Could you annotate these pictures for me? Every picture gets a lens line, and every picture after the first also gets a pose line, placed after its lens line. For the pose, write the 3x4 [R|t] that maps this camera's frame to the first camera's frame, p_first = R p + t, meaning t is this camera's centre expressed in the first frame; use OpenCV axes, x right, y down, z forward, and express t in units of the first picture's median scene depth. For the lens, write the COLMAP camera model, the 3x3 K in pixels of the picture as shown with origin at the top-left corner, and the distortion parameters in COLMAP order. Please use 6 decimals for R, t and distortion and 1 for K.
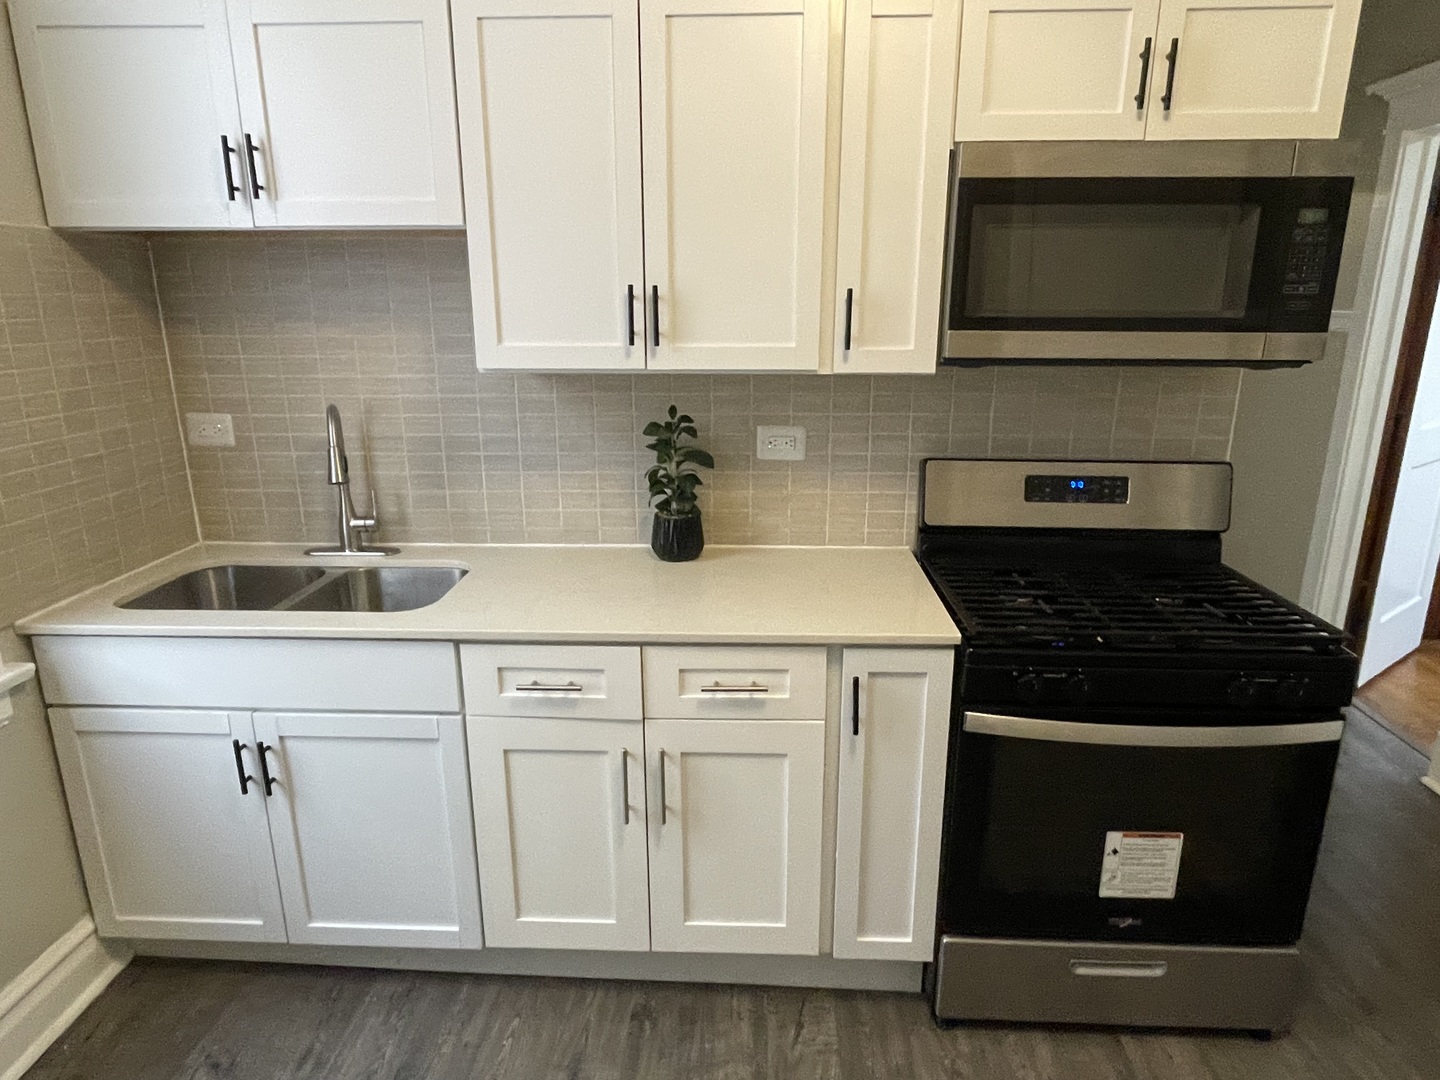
lens RADIAL K [[908.5, 0, 718.8], [0, 908.5, 550.9], [0, 0, 1]] dist [-0.005529, 0.000401]
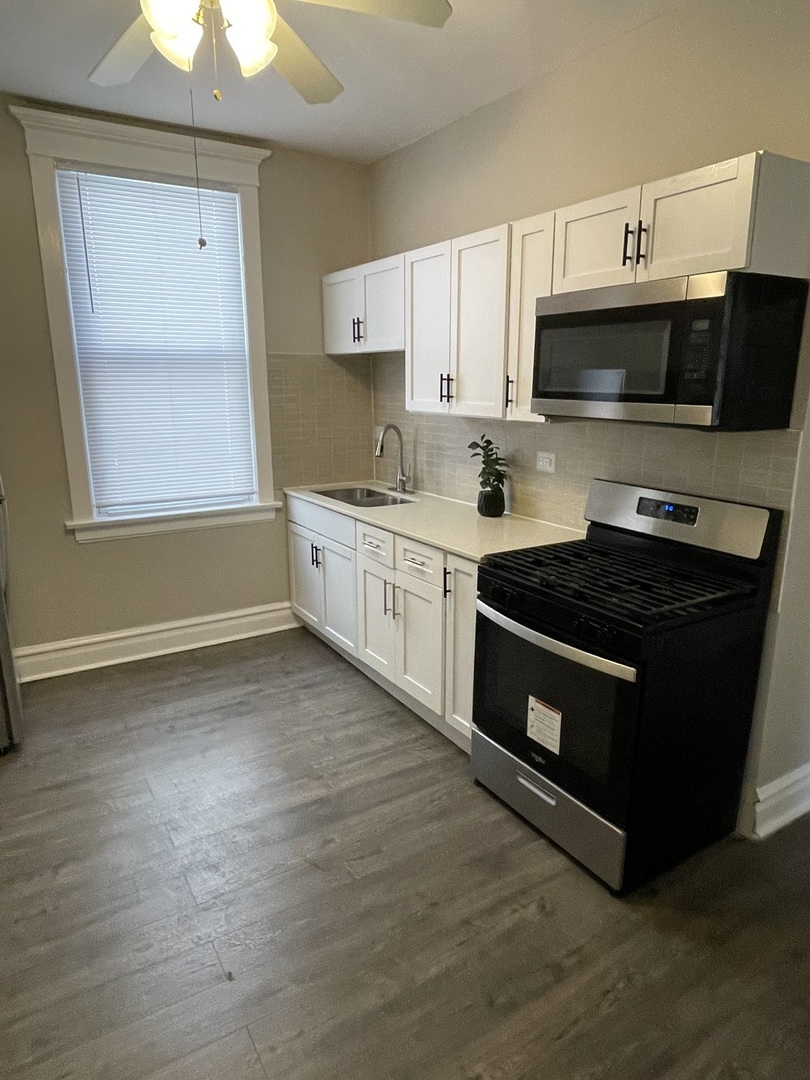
lens RADIAL K [[681.4, 0, 405.0], [0, 681.4, 540.0], [0, 0, 1]] dist [-0.005529, 0.000401]
pose [[0.564488, 0.192263, -0.802738, 1.200901], [-0.224802, 0.971544, 0.074612, -0.011088], [0.794240, 0.138339, 0.591646, 0.028675]]
